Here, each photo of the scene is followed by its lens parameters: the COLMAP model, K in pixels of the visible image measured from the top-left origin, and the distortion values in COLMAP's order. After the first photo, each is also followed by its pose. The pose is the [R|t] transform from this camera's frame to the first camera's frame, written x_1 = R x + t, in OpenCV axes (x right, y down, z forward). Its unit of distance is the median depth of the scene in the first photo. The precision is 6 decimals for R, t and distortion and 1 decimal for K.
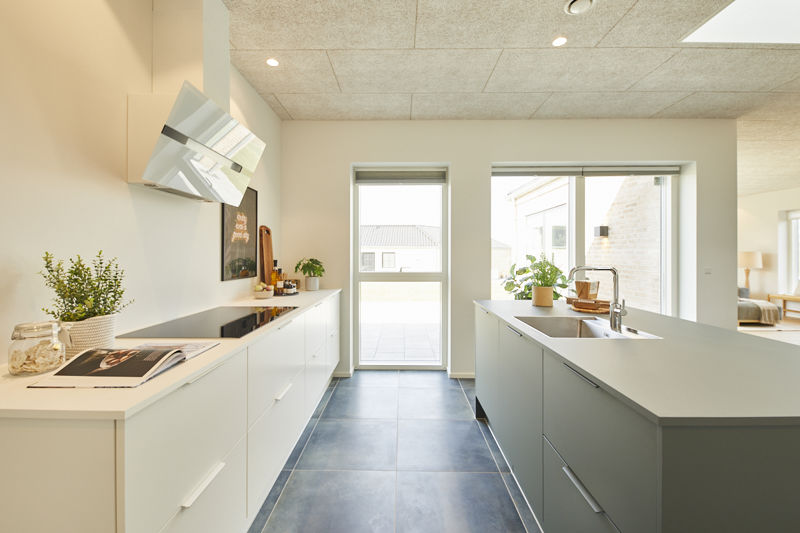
lens RADIAL K [[330.9, 0, 395.1], [0, 330.9, 254.6], [0, 0, 1]] dist [-0.004412, -0.002526]
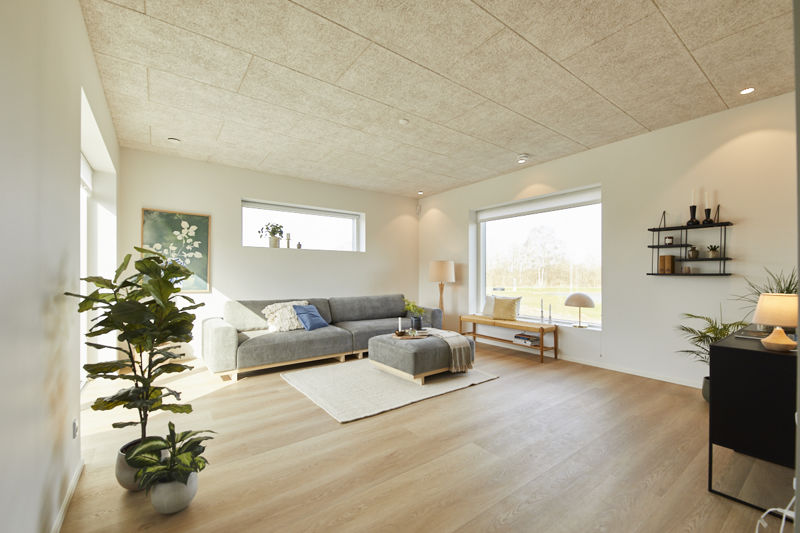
lens RADIAL K [[330.9, 0, 396.8], [0, 330.9, 272.7], [0, 0, 1]] dist [-0.004412, -0.002526]
pose [[0.791376, 0.005348, 0.611306, 1.032838], [-0.003535, 0.999985, -0.004172, 0.044081], [-0.611320, 0.001140, 0.791383, 0.899654]]
